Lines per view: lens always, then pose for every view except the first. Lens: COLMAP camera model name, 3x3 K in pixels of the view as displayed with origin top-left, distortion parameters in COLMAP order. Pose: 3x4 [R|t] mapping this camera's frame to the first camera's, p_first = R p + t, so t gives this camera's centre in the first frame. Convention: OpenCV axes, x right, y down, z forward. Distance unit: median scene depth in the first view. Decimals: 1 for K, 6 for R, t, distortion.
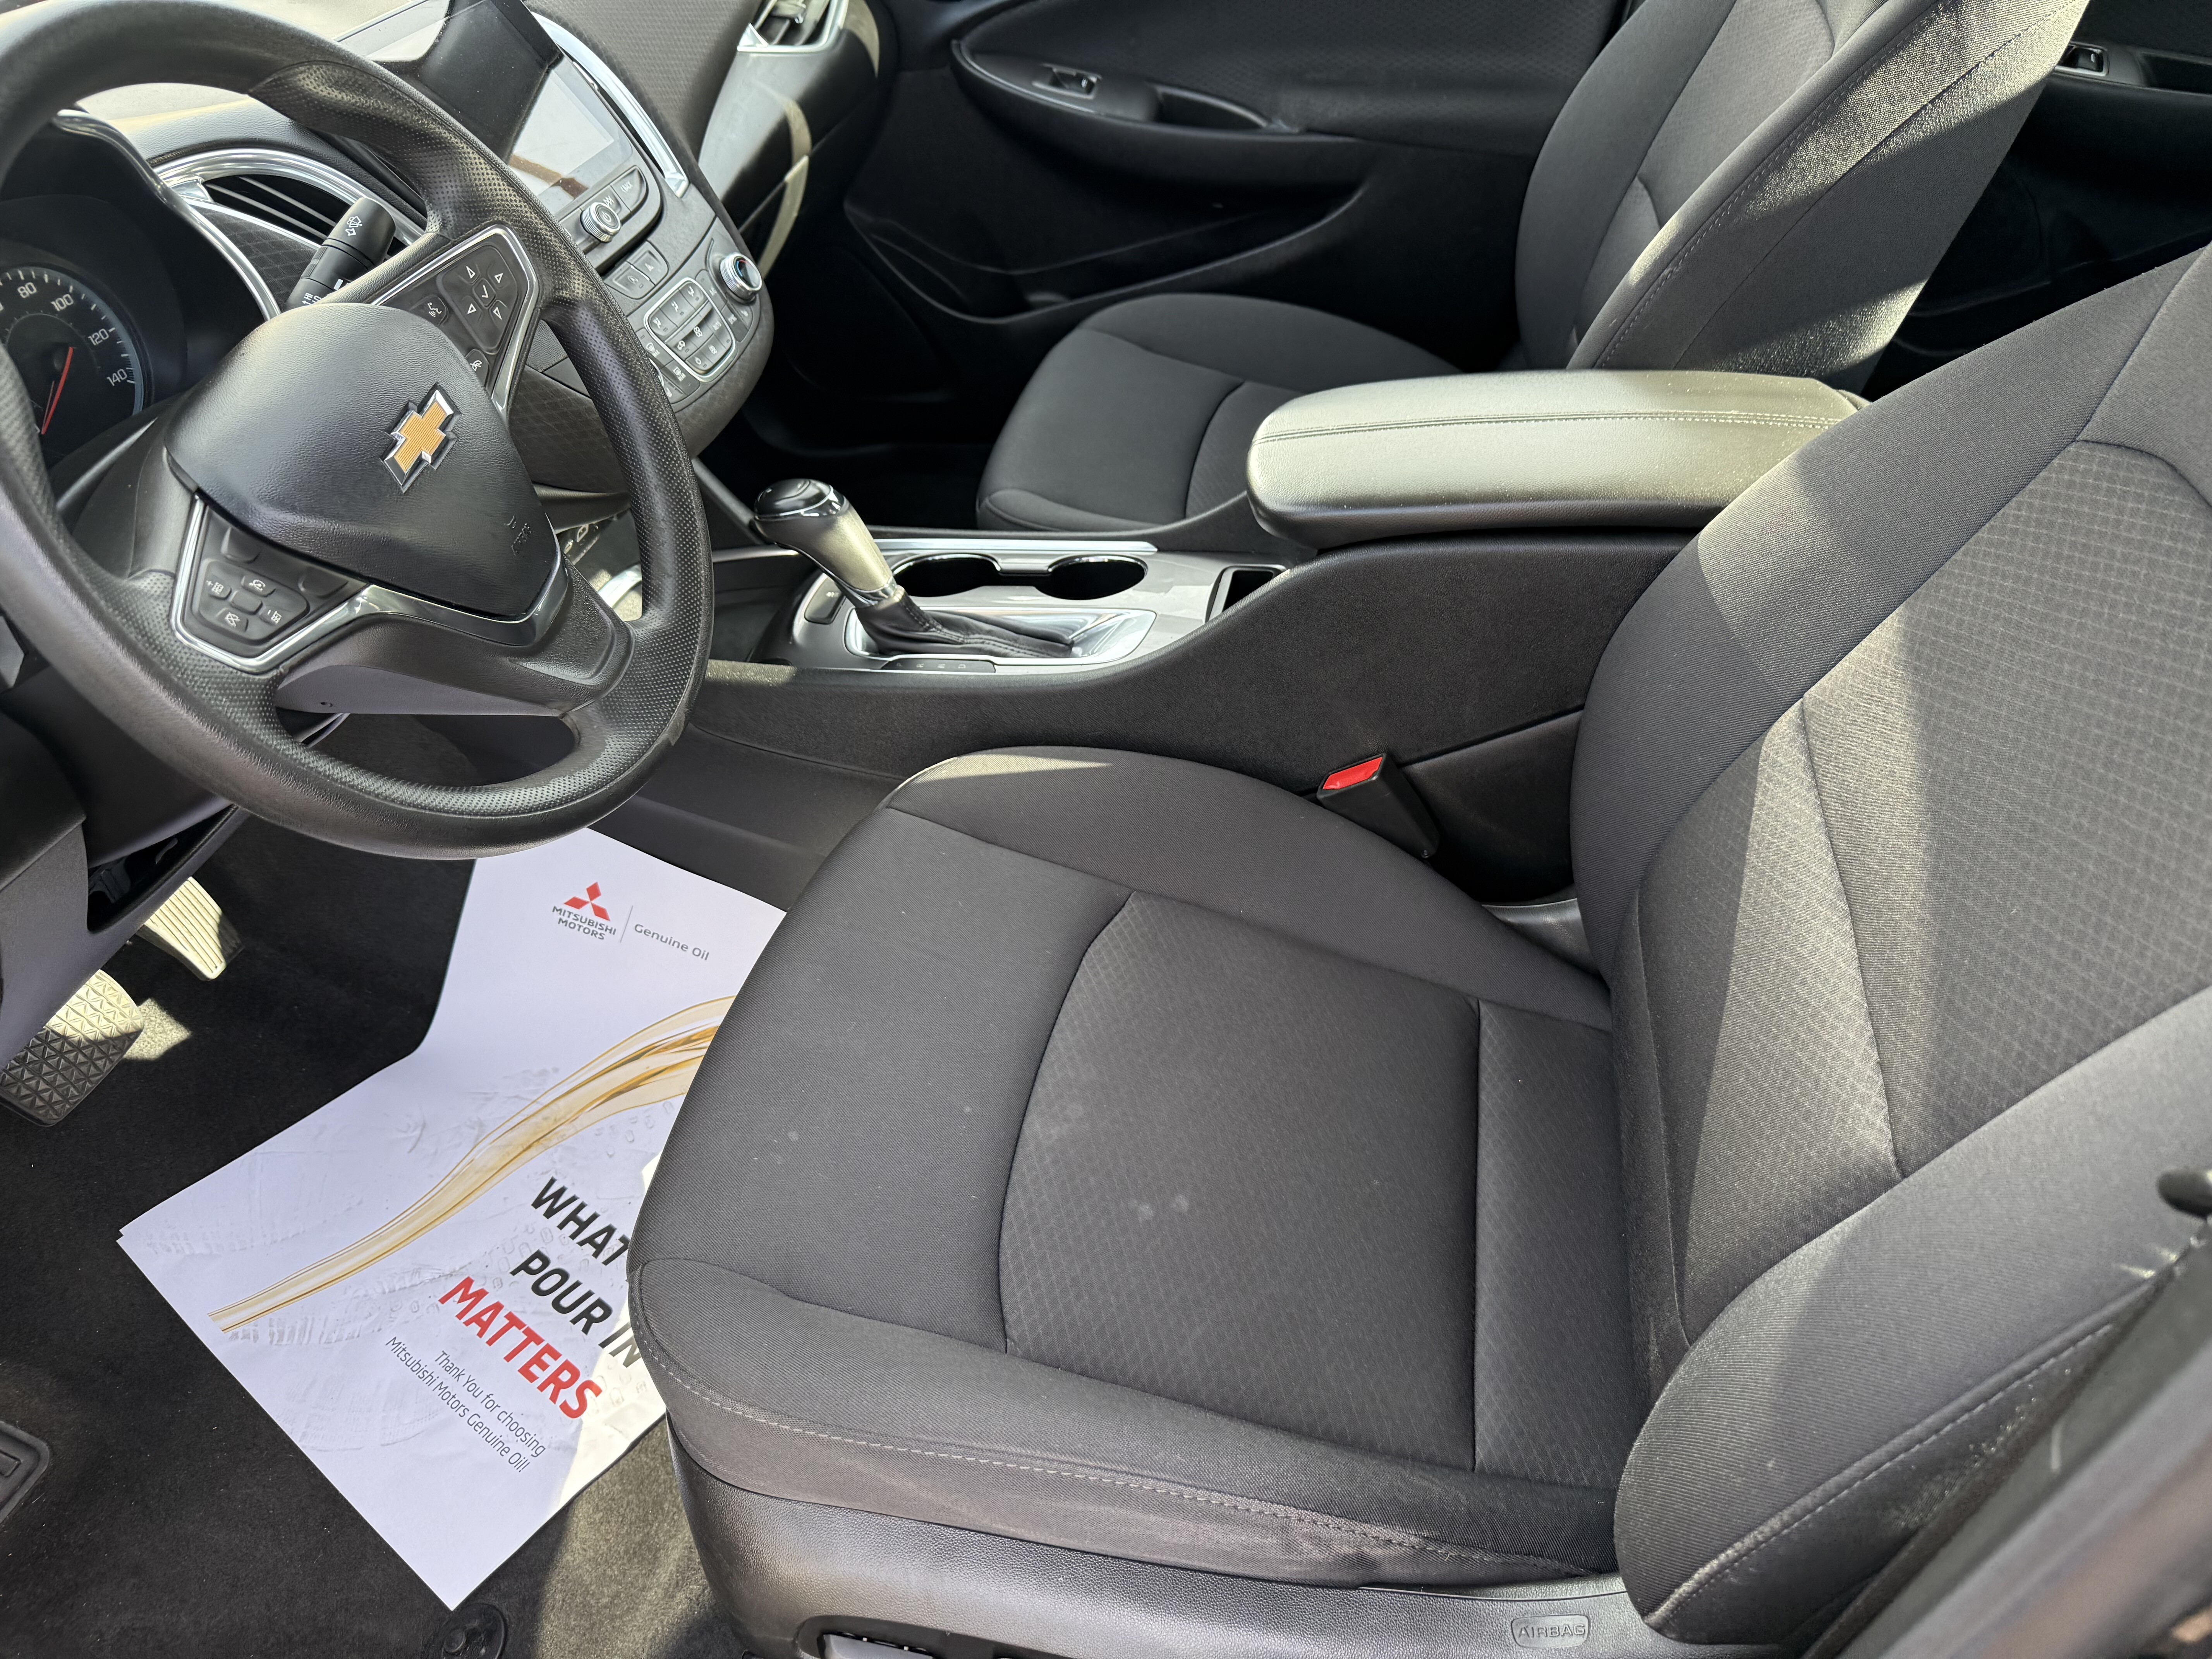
lens RADIAL K [[1563.6, 0, 1106.0], [0, 1563.6, 829.5], [0, 0, 1]] dist [-0.001001, -0.048847]
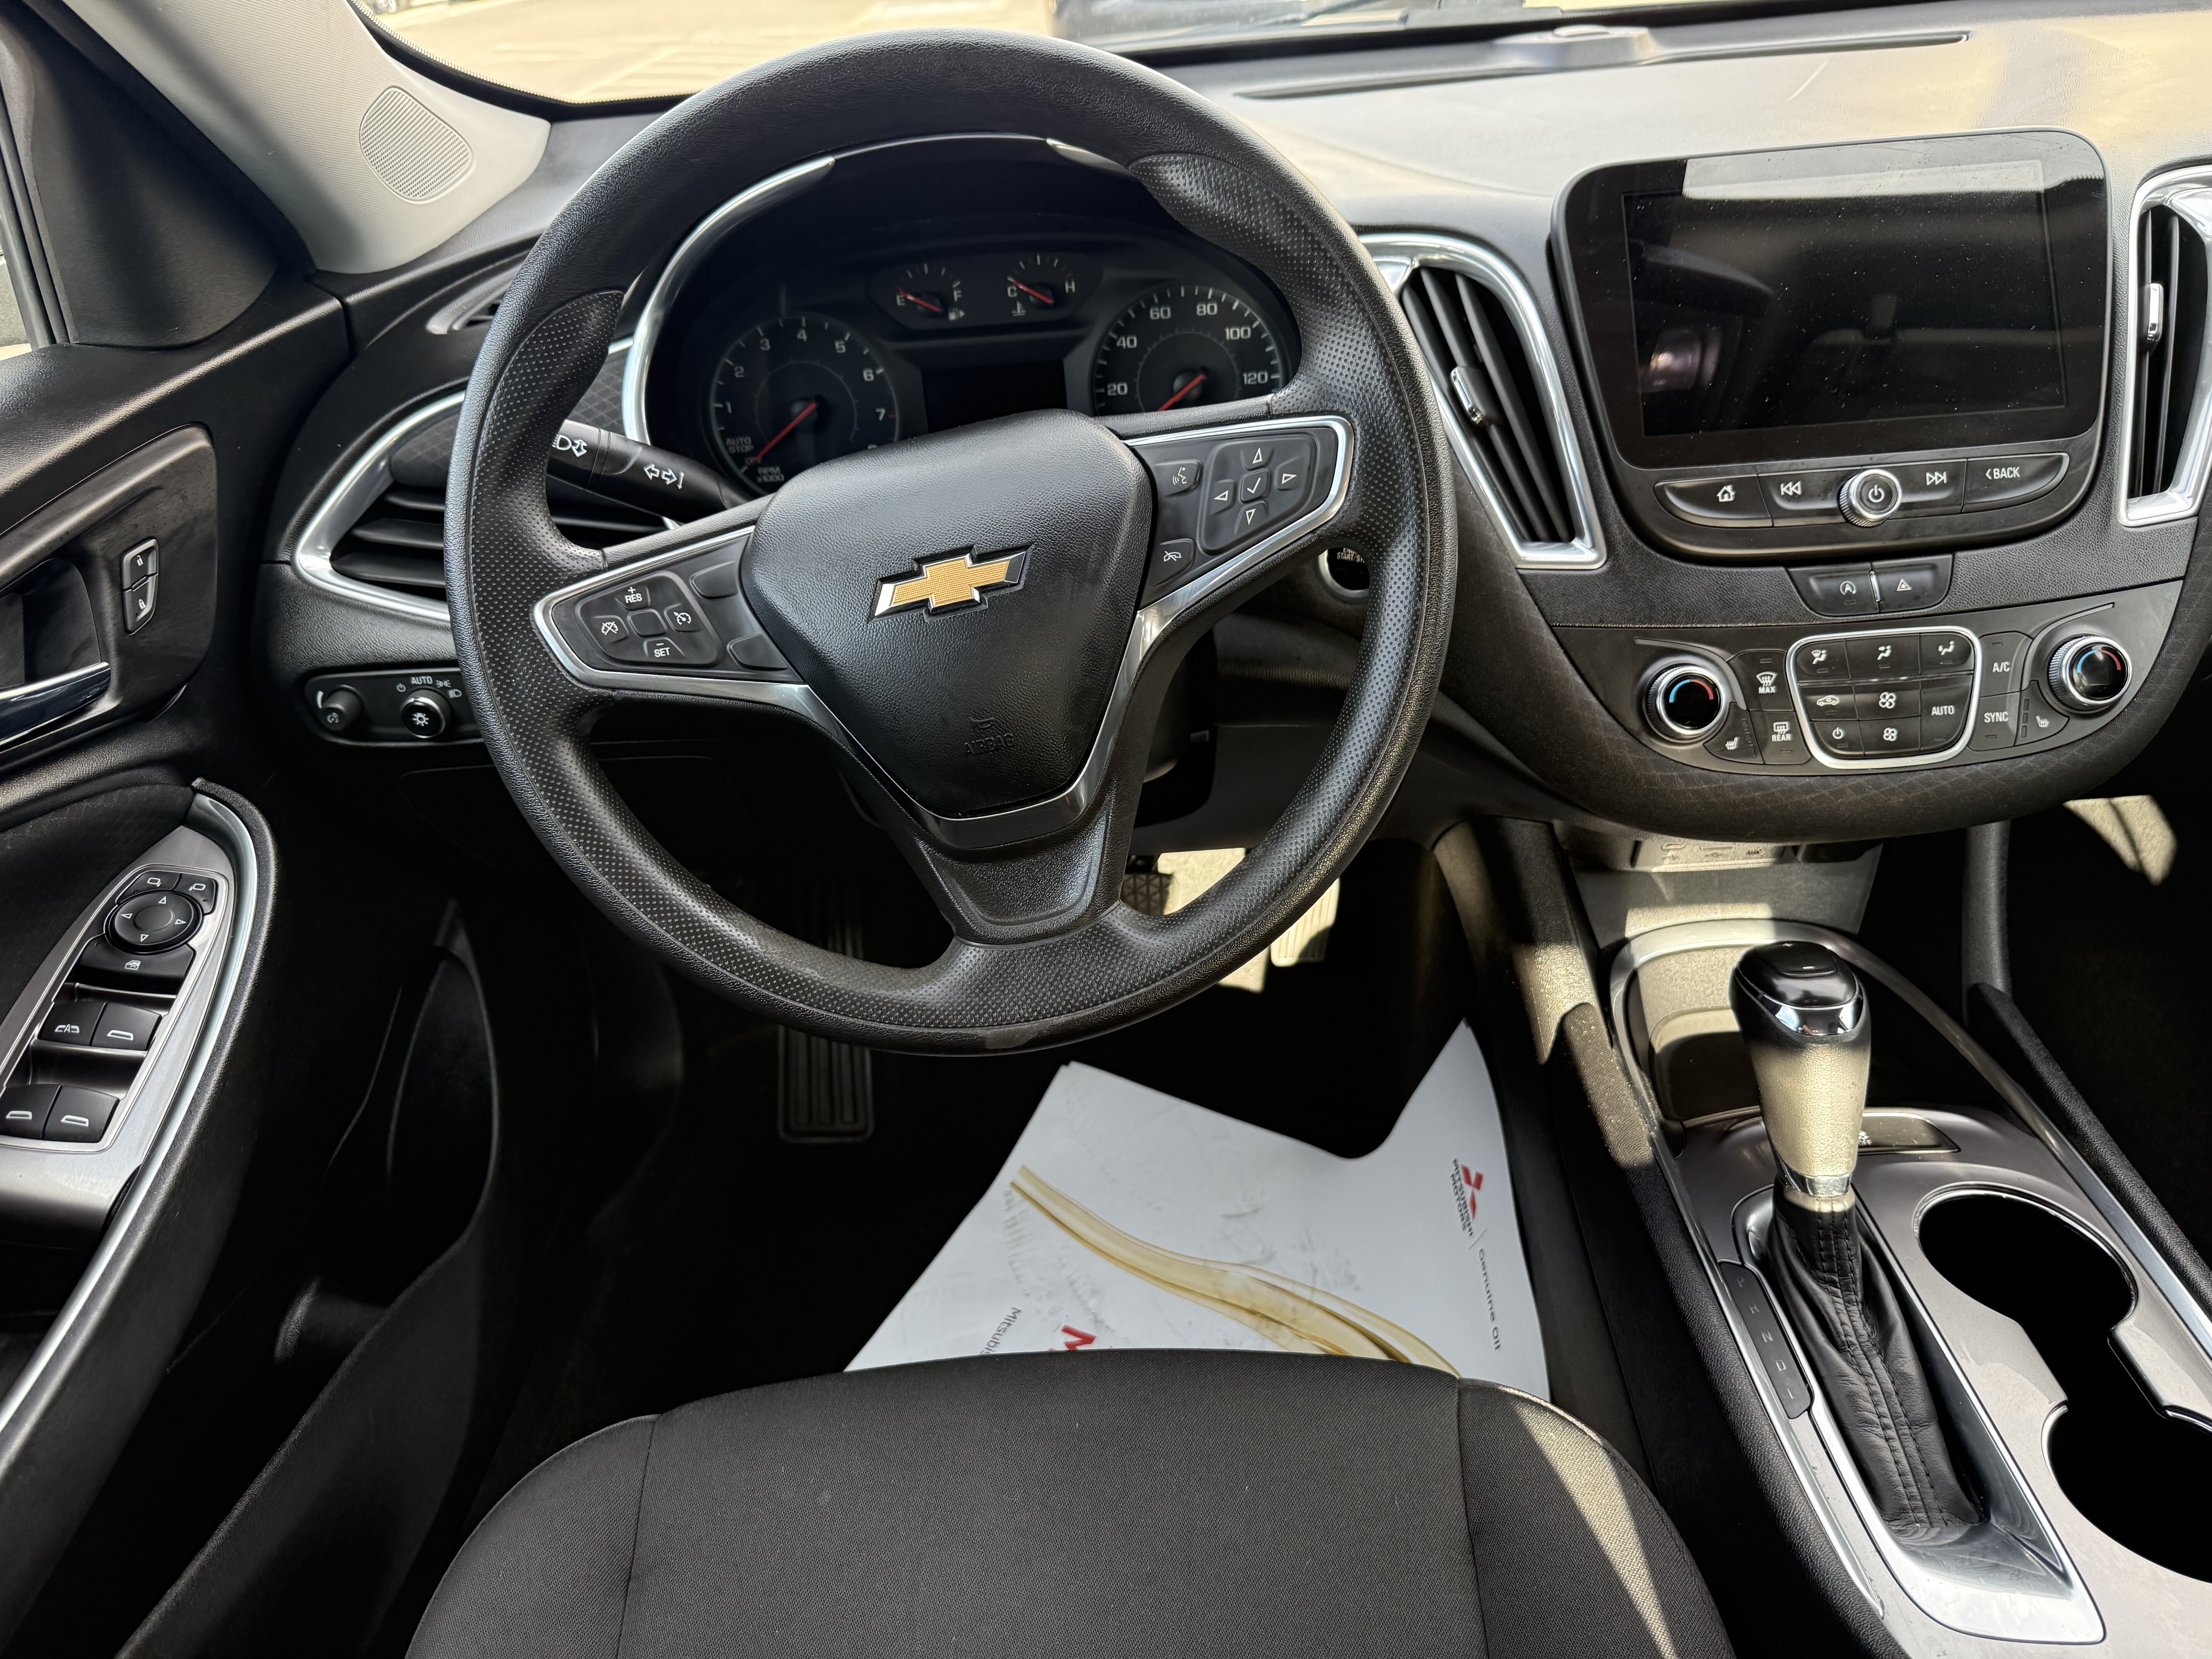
lens RADIAL K [[1563.6, 0, 1106.0], [0, 1563.6, 829.5], [0, 0, 1]] dist [-0.001001, -0.048847]
pose [[0.177625, 0.549279, -0.816543, 0.243788], [-0.558627, 0.739374, 0.375848, -0.357003], [0.810176, 0.389383, 0.438173, 0.504434]]
